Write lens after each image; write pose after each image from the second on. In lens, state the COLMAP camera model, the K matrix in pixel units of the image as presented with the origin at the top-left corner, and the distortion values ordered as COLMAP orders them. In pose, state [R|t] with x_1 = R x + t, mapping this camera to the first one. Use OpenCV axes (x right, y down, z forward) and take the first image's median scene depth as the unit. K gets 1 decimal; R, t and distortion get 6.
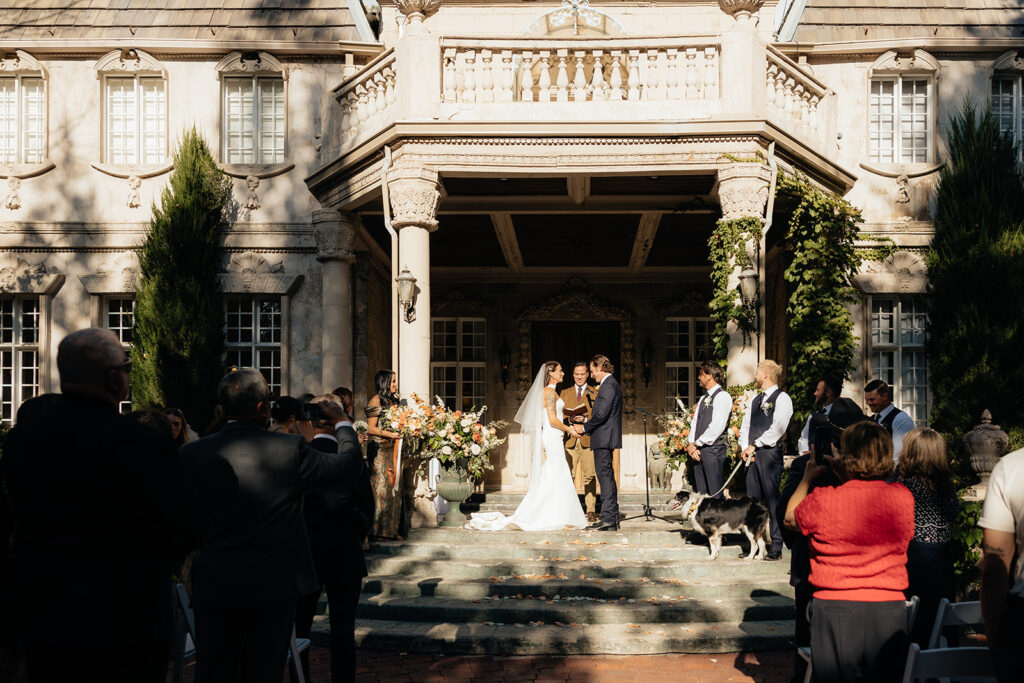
lens RADIAL K [[1247.7, 0, 556.7], [0, 1247.7, 411.1], [0, 0, 1]] dist [0.084544, 0.016115]
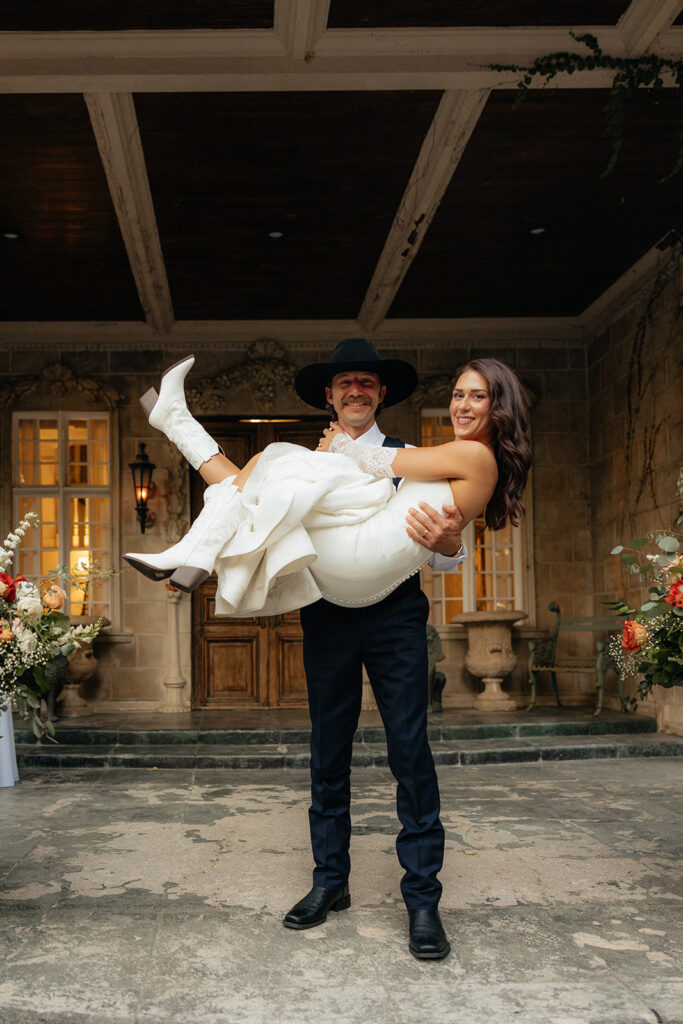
lens RADIAL K [[1583.9, 0, 339.2], [0, 1583.9, 627.2], [0, 0, 1]] dist [-0.127641, 0.045814]
pose [[0.997228, -0.013054, 0.073253, -0.011996], [0.011098, 0.999573, 0.027046, 0.012919], [-0.073575, -0.026158, 0.996947, 0.590498]]
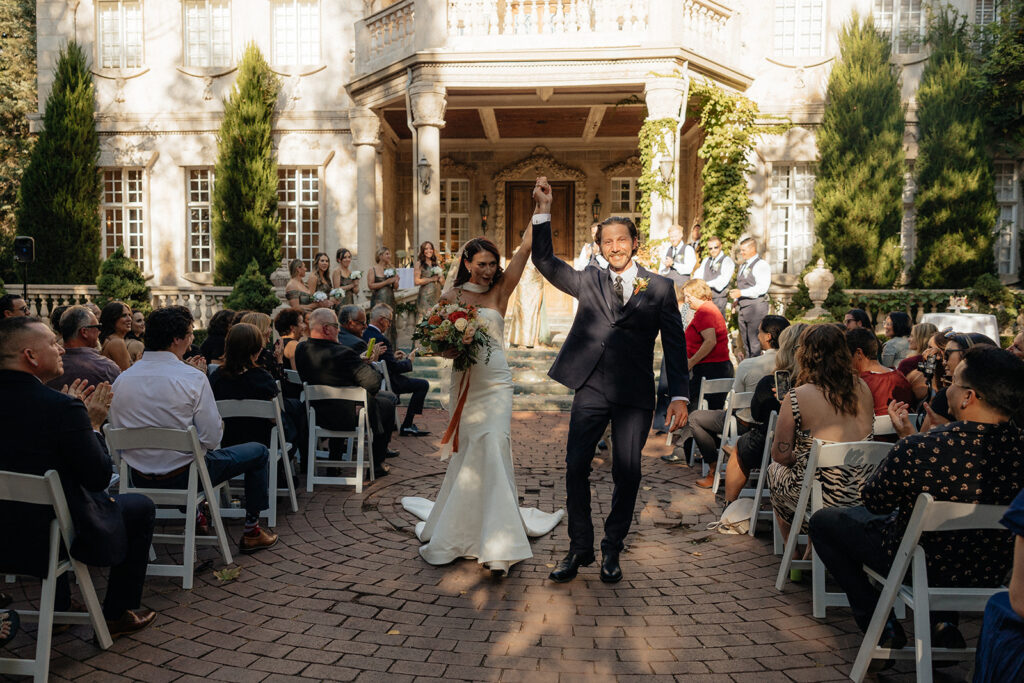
lens RADIAL K [[1050.5, 0, 450.1], [0, 1050.5, 342.7], [0, 0, 1]] dist [0.068617, 0.017113]
pose [[0.997765, 0.004181, -0.066694, -0.008572], [0.001823, 0.995967, 0.089701, -0.009598], [0.066800, -0.089622, 0.993733, -0.197038]]
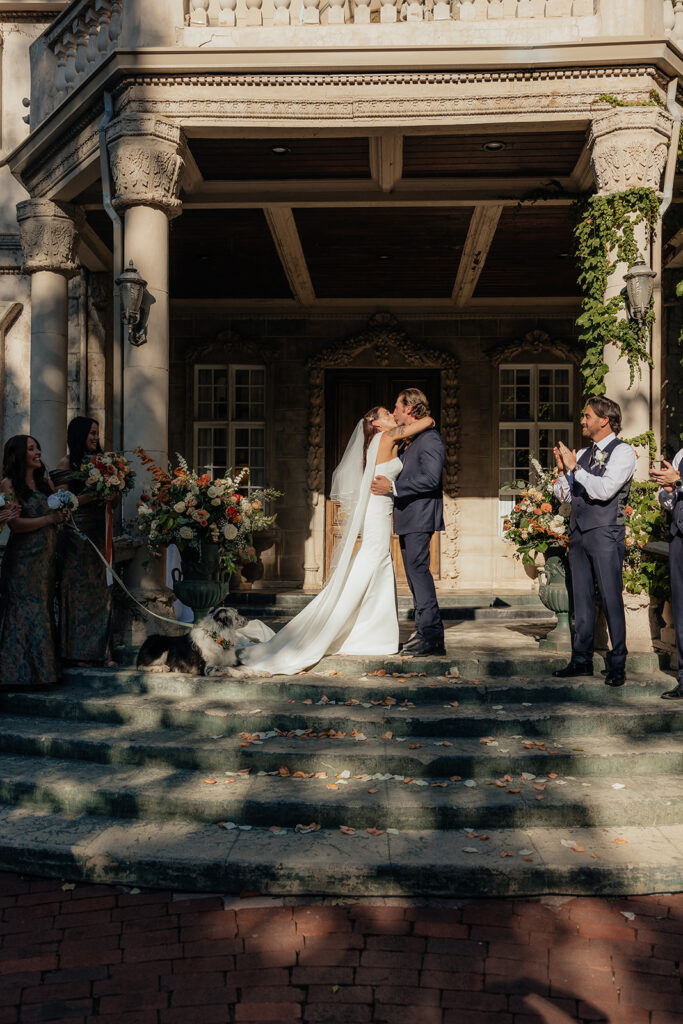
lens RADIAL K [[1489.1, 0, 284.6], [0, 1489.1, 511.3], [0, 0, 1]] dist [0.013249, 0.069964]
pose [[0.998715, 0.004169, -0.050497, 0.004179], [-0.003502, 0.999905, 0.013298, 0.007852], [0.050548, -0.013104, 0.998636, 0.174094]]
